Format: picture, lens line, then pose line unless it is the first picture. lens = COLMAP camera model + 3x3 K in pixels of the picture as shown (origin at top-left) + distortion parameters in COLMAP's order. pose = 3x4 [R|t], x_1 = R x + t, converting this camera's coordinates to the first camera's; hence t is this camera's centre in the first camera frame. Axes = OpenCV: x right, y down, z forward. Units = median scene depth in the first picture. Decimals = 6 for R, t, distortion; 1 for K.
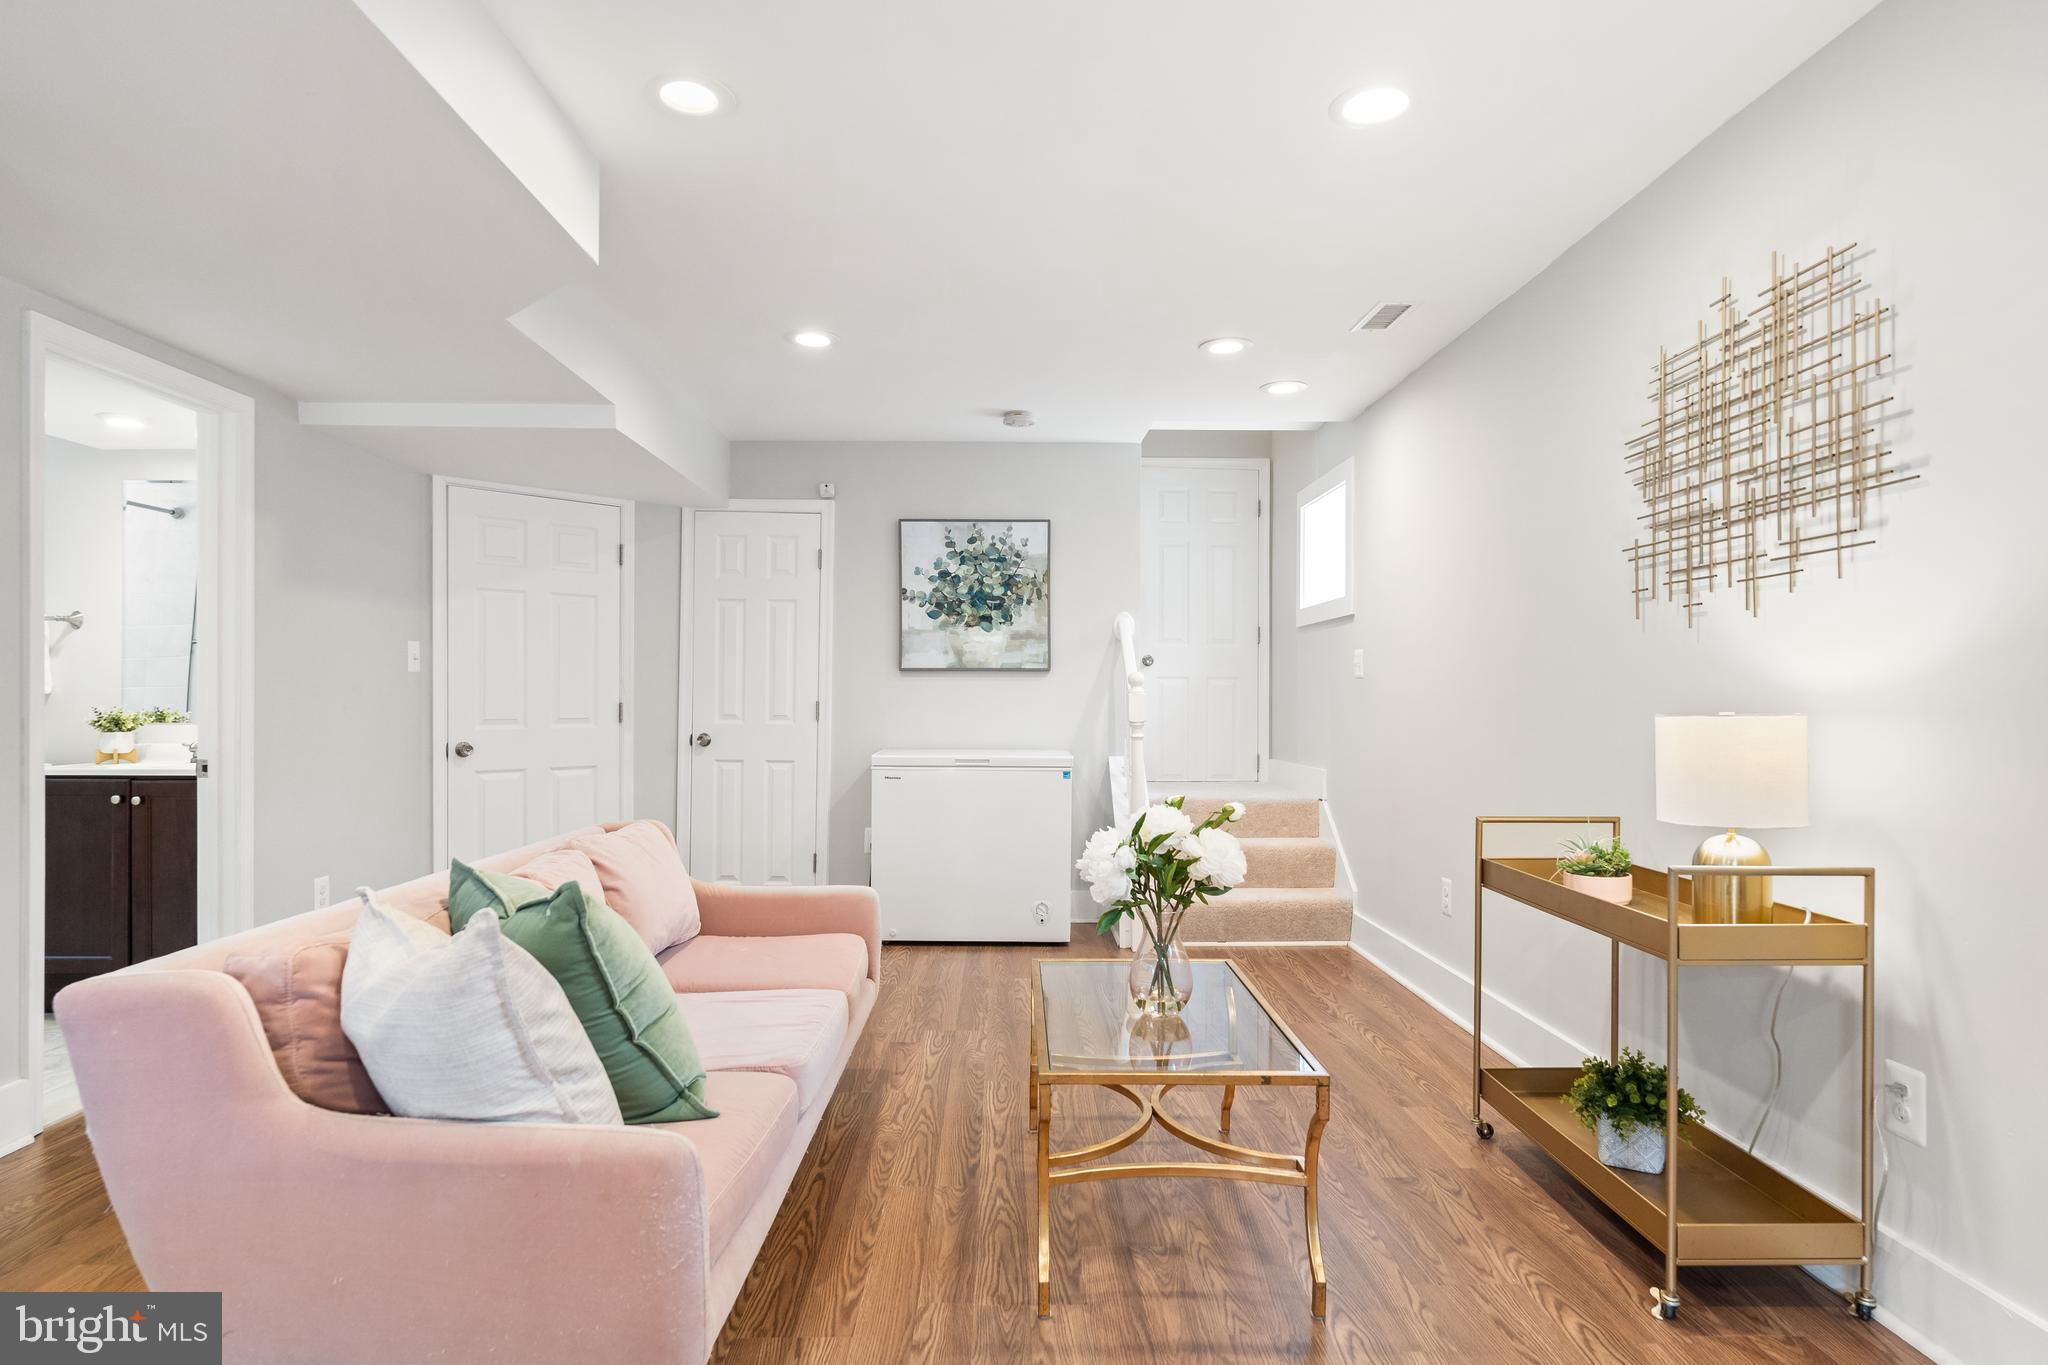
lens RADIAL K [[1112.0, 0, 1031.9], [0, 1112.0, 707.5], [0, 0, 1]] dist [-0.000914, 0.000056]
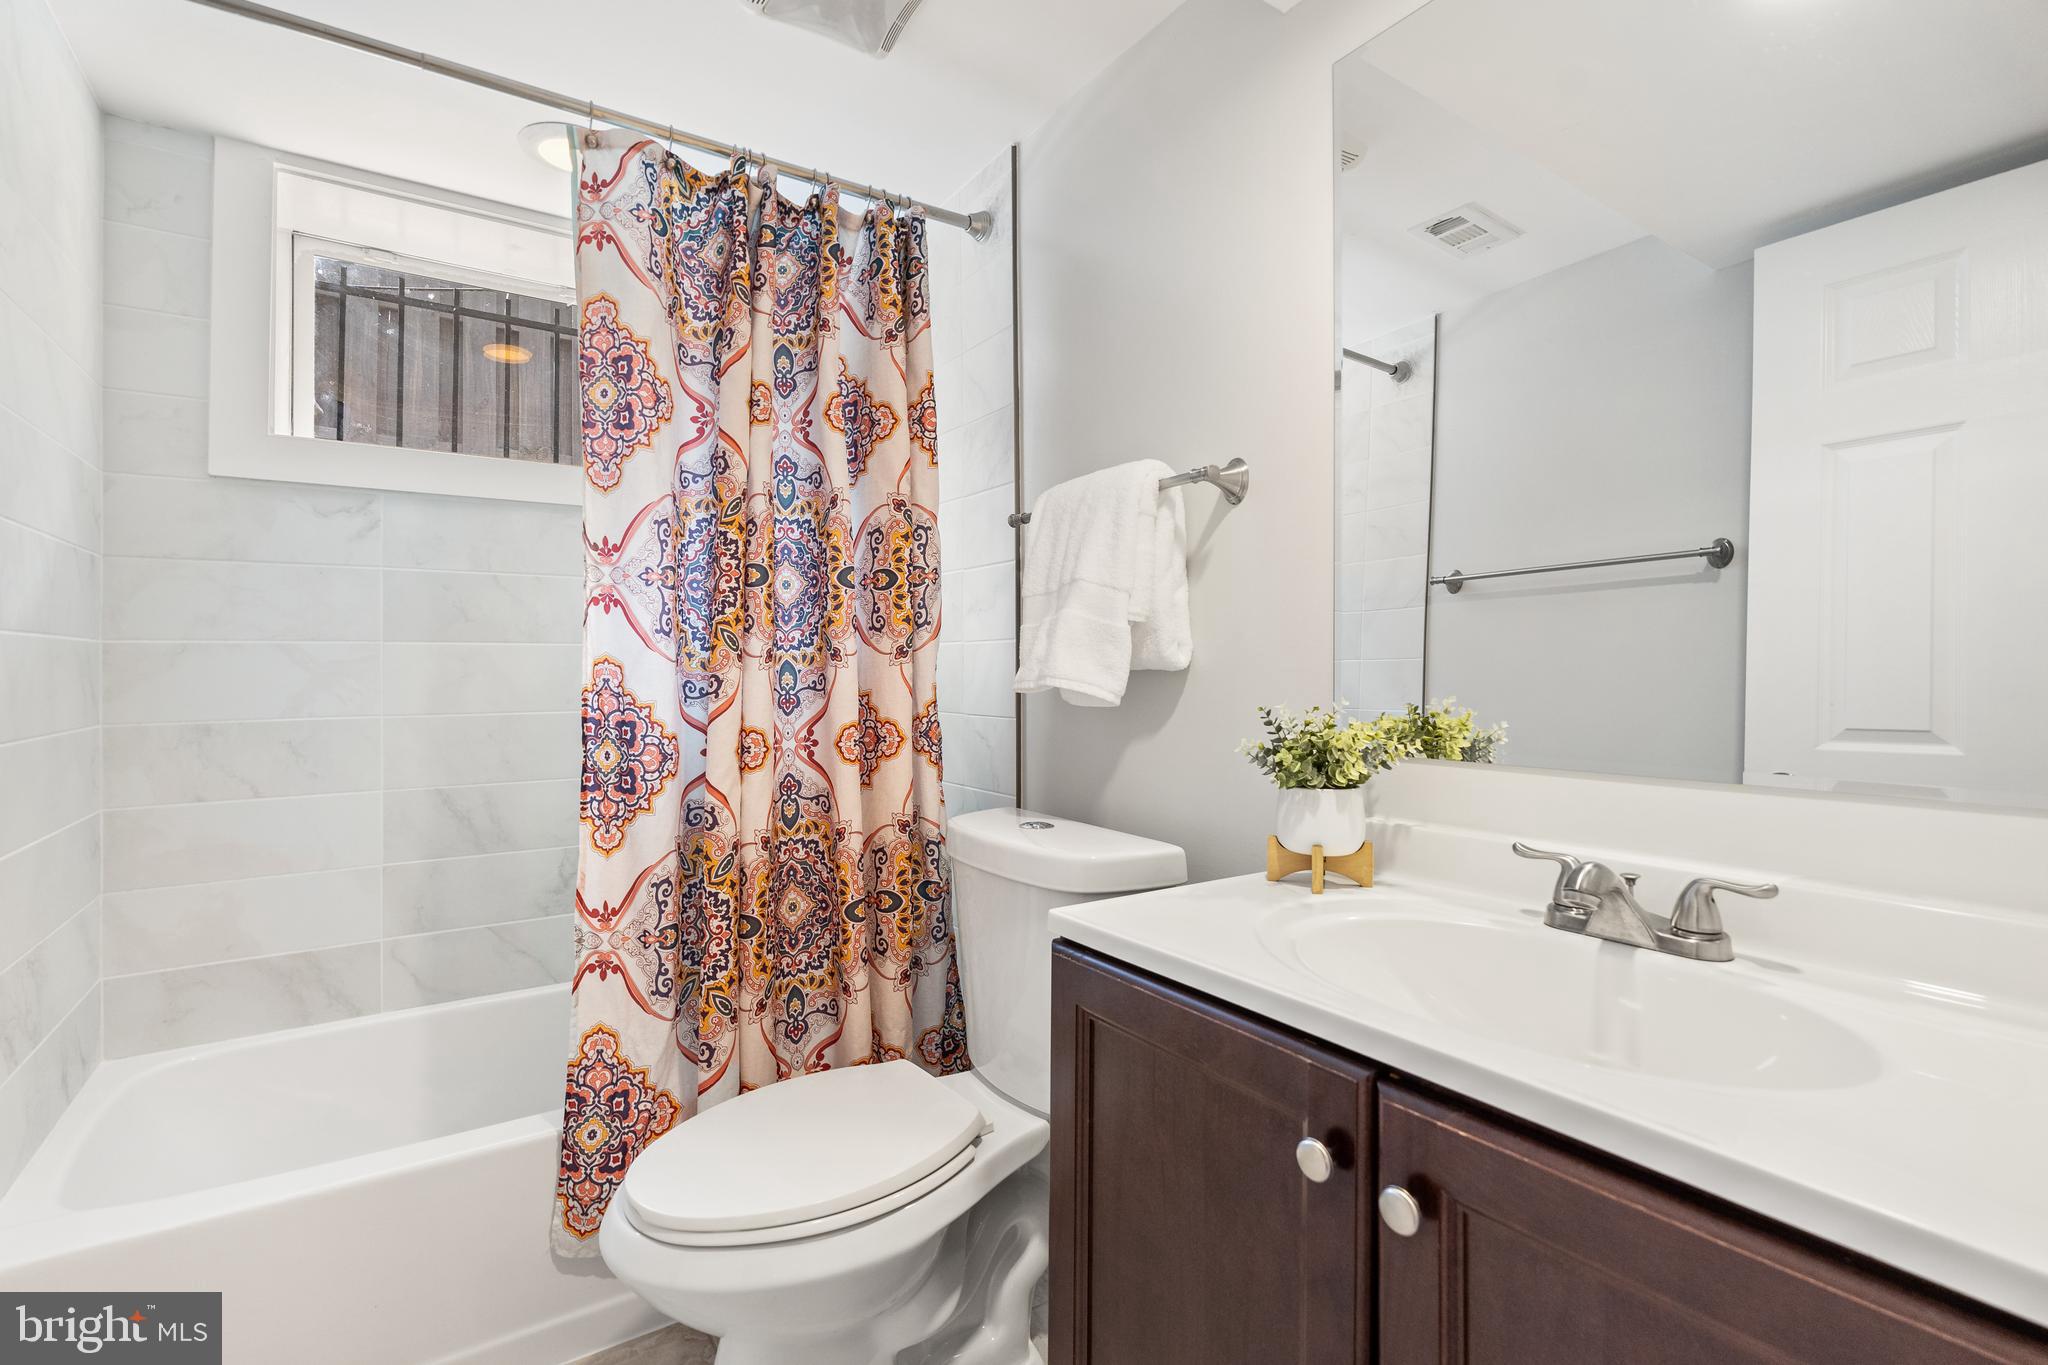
lens RADIAL K [[955.7, 0, 1024.6], [0, 955.7, 681.8], [0, 0, 1]] dist [-0.028735, -0.000173]
pose [[0.549991, -0.005436, -0.835153, -0.645653], [-0.002240, 0.999966, -0.007984, -0.005407], [0.835167, 0.006262, 0.549960, 0.783559]]
